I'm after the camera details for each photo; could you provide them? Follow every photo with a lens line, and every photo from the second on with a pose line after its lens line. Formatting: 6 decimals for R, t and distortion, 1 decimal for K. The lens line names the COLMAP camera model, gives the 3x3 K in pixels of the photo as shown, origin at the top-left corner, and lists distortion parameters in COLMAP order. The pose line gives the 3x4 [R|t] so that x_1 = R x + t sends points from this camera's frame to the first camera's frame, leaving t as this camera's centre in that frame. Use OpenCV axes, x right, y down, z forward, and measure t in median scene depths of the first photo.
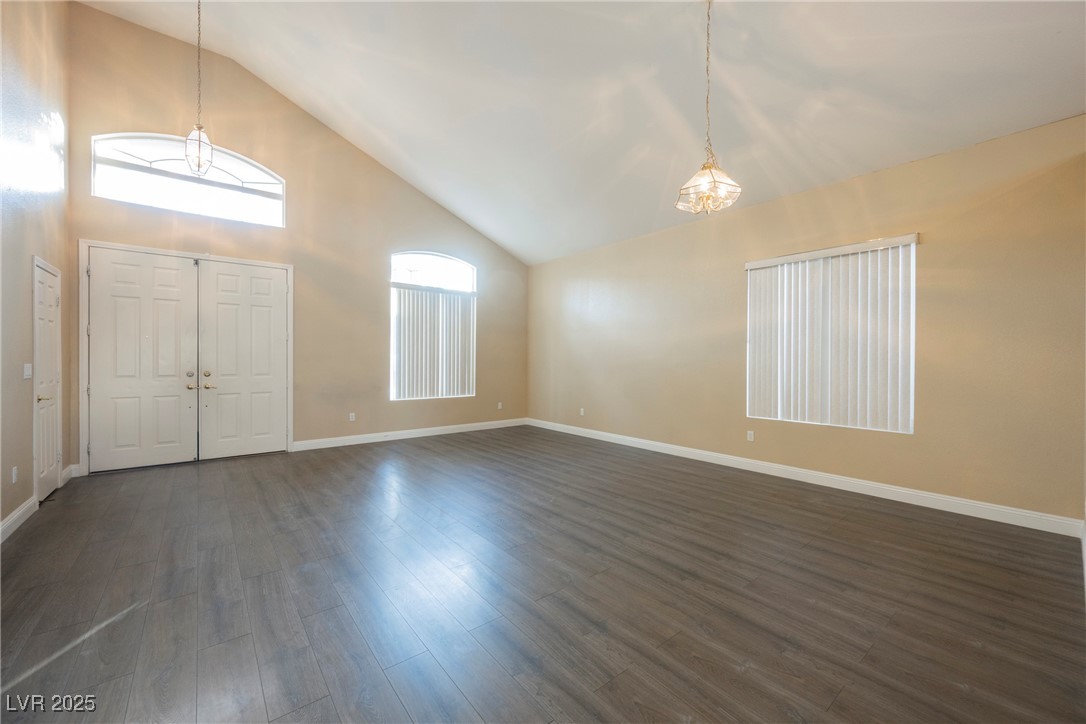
lens RADIAL K [[422.5, 0, 542.7], [0, 422.5, 357.9], [0, 0, 1]] dist [0.003592, 0.000149]
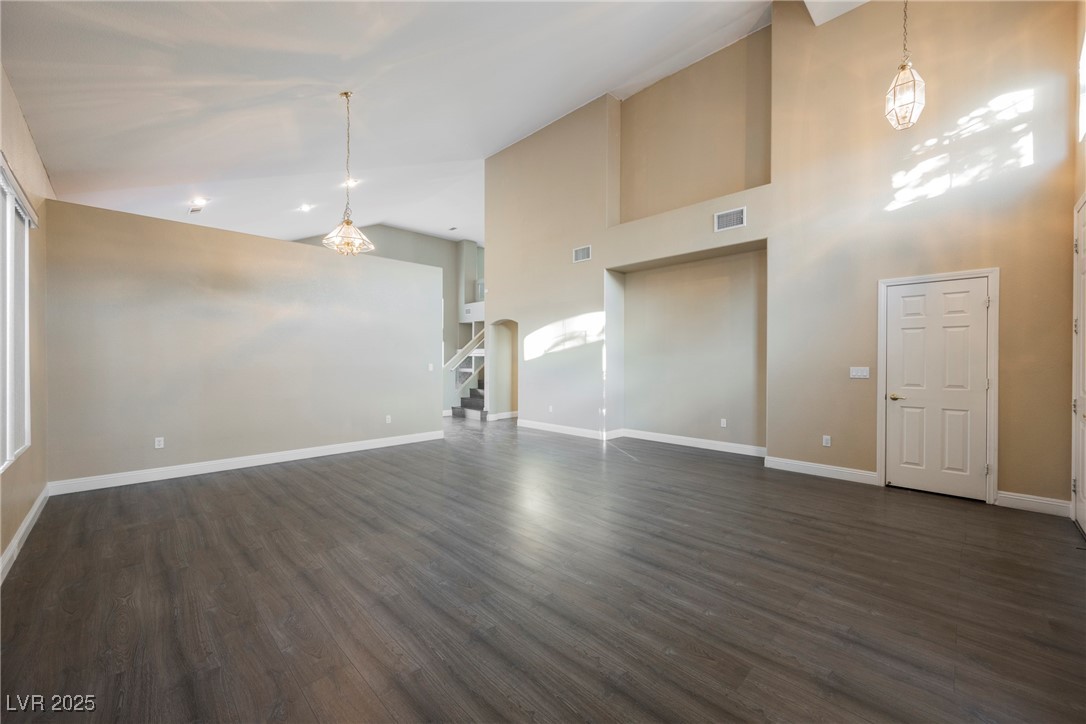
lens RADIAL K [[422.5, 0, 543.9], [0, 422.5, 368.7], [0, 0, 1]] dist [0.003592, 0.000149]
pose [[-0.995230, -0.002242, -0.097533, -0.094003], [-0.003790, 0.999870, 0.015692, 0.003727], [0.097485, 0.015986, -0.995109, 1.947573]]
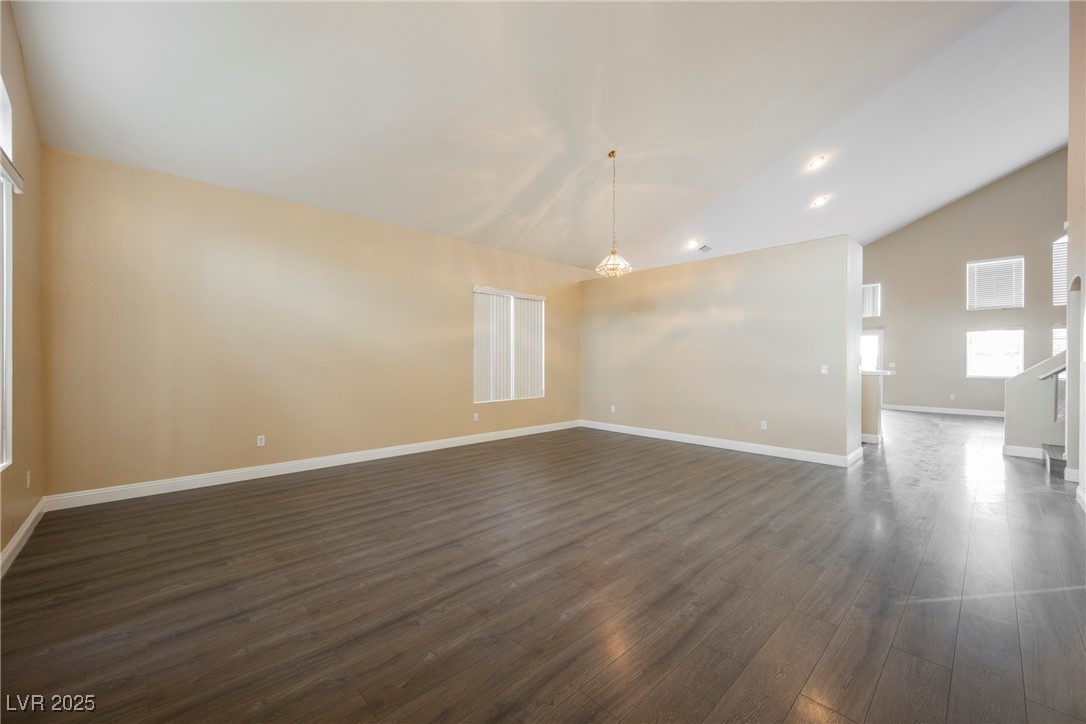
lens RADIAL K [[422.5, 0, 546.8], [0, 422.5, 357.7], [0, 0, 1]] dist [0.003592, 0.000149]
pose [[-0.075583, -0.000211, 0.997139, -1.090940], [-0.006114, 0.999981, -0.000252, -0.003364], [-0.997121, -0.006115, -0.075583, 1.129953]]
